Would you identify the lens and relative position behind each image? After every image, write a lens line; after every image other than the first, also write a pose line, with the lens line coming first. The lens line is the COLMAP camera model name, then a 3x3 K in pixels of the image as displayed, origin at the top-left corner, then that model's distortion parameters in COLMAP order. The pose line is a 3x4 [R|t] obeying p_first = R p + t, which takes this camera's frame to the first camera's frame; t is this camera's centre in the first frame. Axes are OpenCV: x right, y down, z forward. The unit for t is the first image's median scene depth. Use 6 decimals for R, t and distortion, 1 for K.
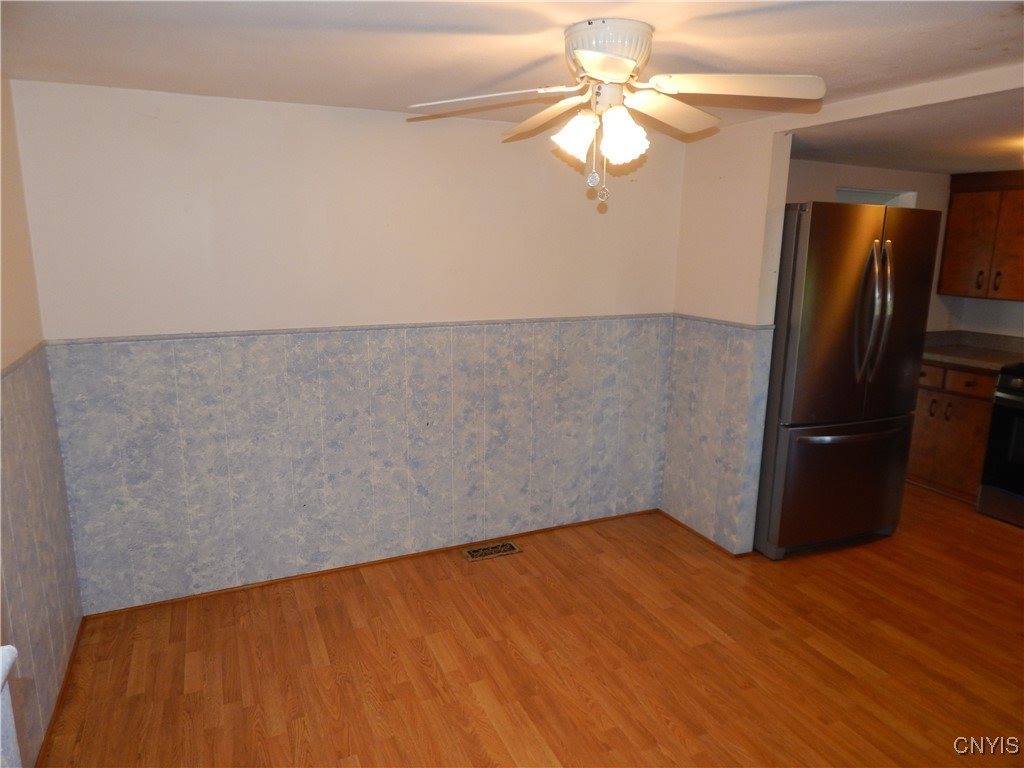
lens RADIAL K [[683.8, 0, 516.4], [0, 683.8, 384.8], [0, 0, 1]] dist [0.013261, -0.011383]
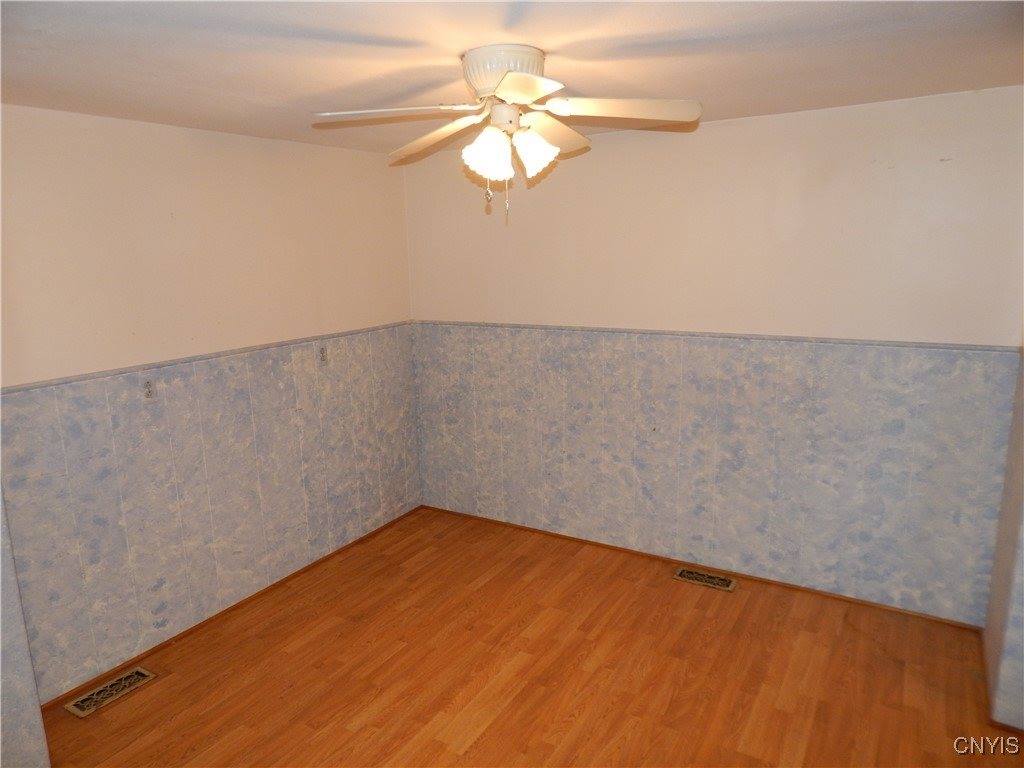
lens RADIAL K [[683.8, 0, 517.6], [0, 683.8, 383.8], [0, 0, 1]] dist [0.013261, -0.011383]
pose [[0.565439, 0.137102, -0.813315, 0.586926], [-0.150451, 0.986688, 0.061730, -0.042956], [0.810952, 0.087459, 0.578539, 0.244602]]
